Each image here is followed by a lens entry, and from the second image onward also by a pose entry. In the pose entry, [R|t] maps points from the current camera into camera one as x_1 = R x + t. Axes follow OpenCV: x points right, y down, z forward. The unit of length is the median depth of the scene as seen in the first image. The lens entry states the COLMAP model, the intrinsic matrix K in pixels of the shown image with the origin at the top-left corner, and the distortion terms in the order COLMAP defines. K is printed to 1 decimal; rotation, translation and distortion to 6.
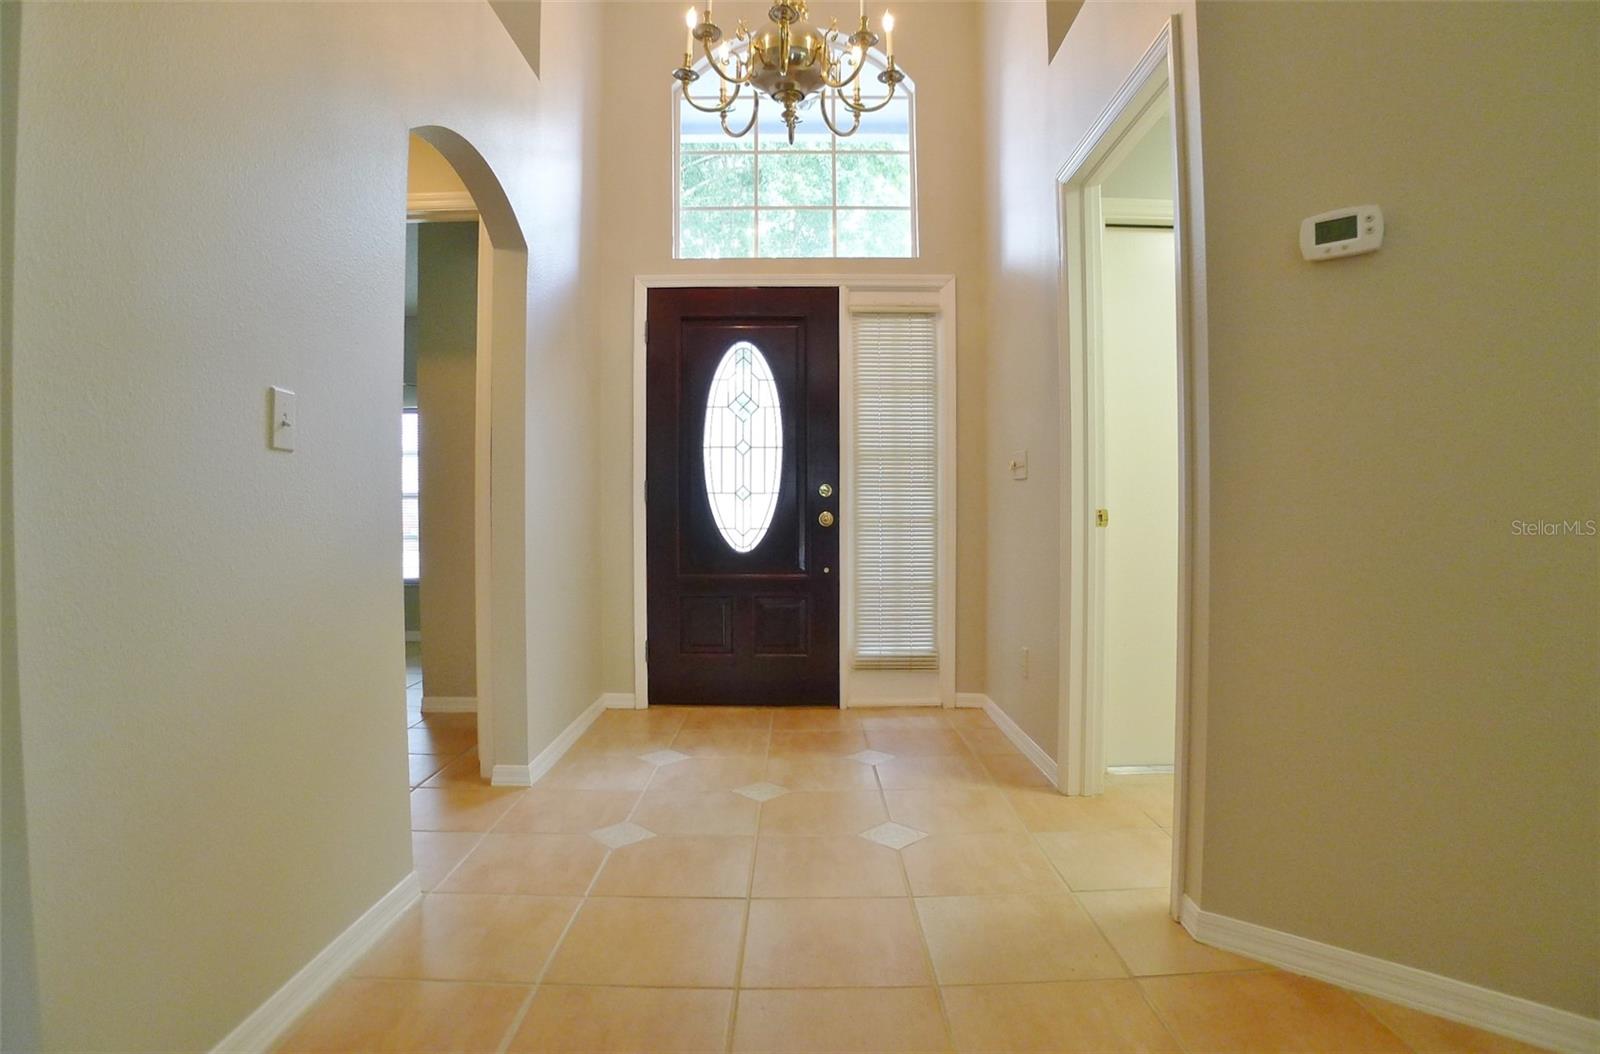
lens RADIAL K [[823.6, 0, 800.2], [0, 823.6, 512.6], [0, 0, 1]] dist [-0.071064, 0.001388]
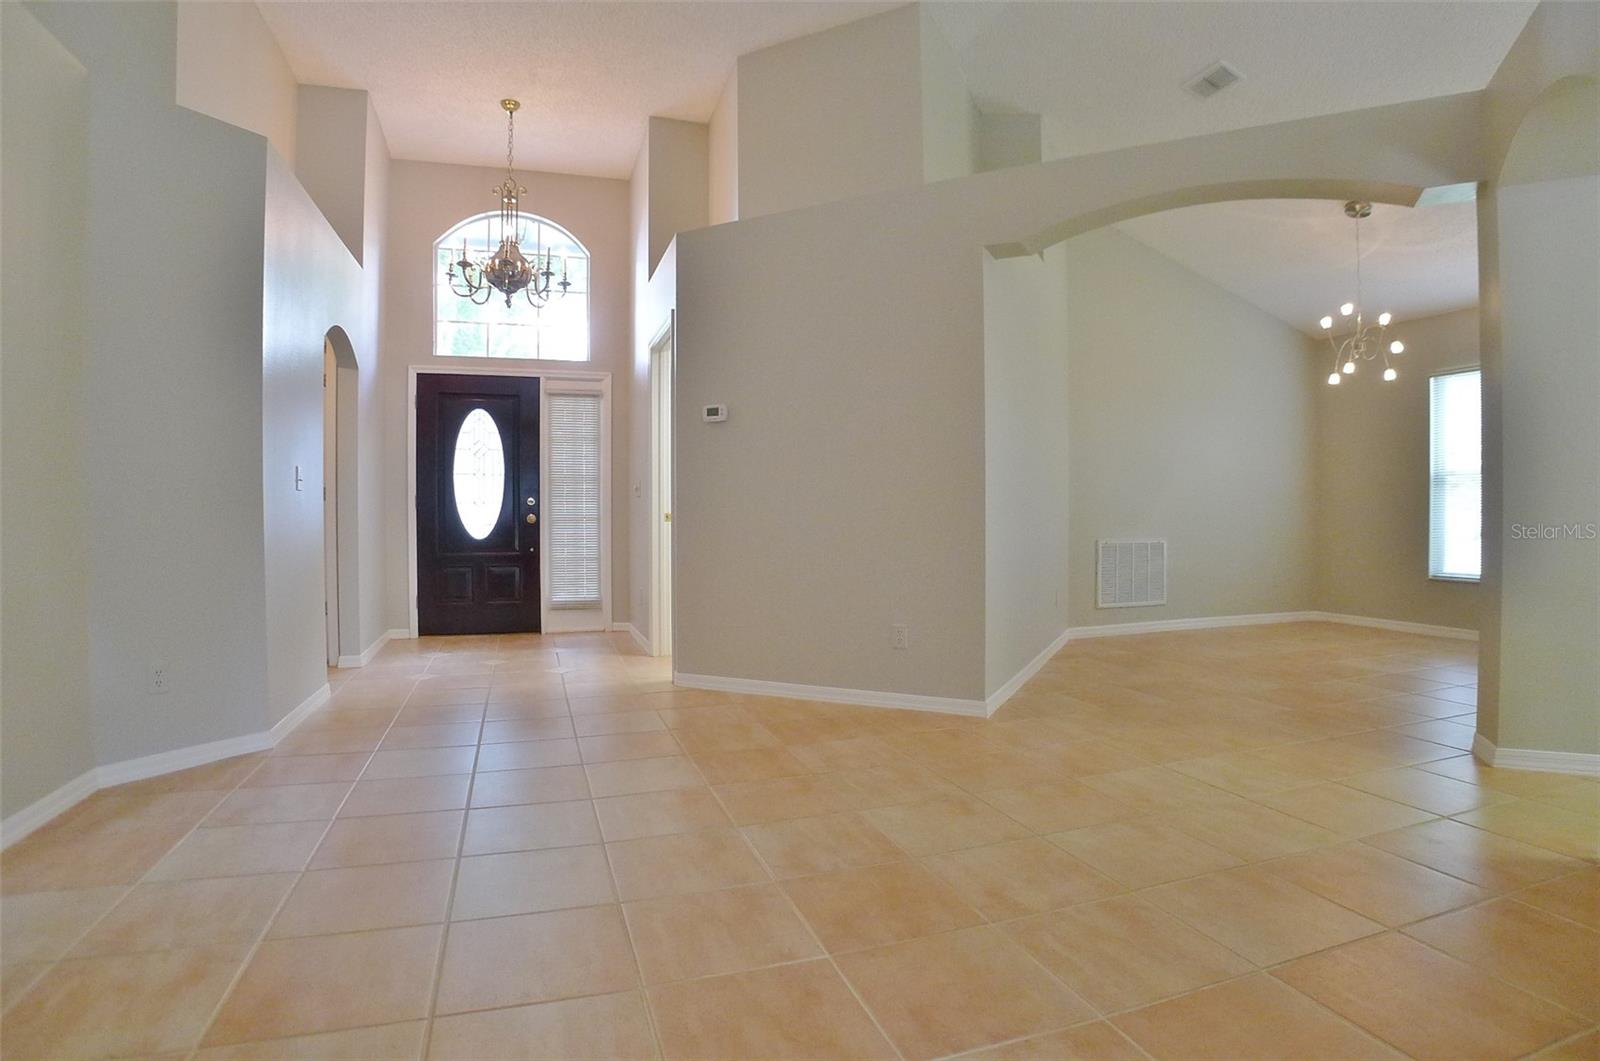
lens RADIAL K [[847.8, 0, 791.0], [0, 847.8, 525.4], [0, 0, 1]] dist [-0.093926, 0.017807]
pose [[0.953493, -0.002988, 0.301402, 0.019723], [-0.000827, 0.999921, 0.012530, -0.000168], [-0.301415, -0.012197, 0.953415, -0.764208]]
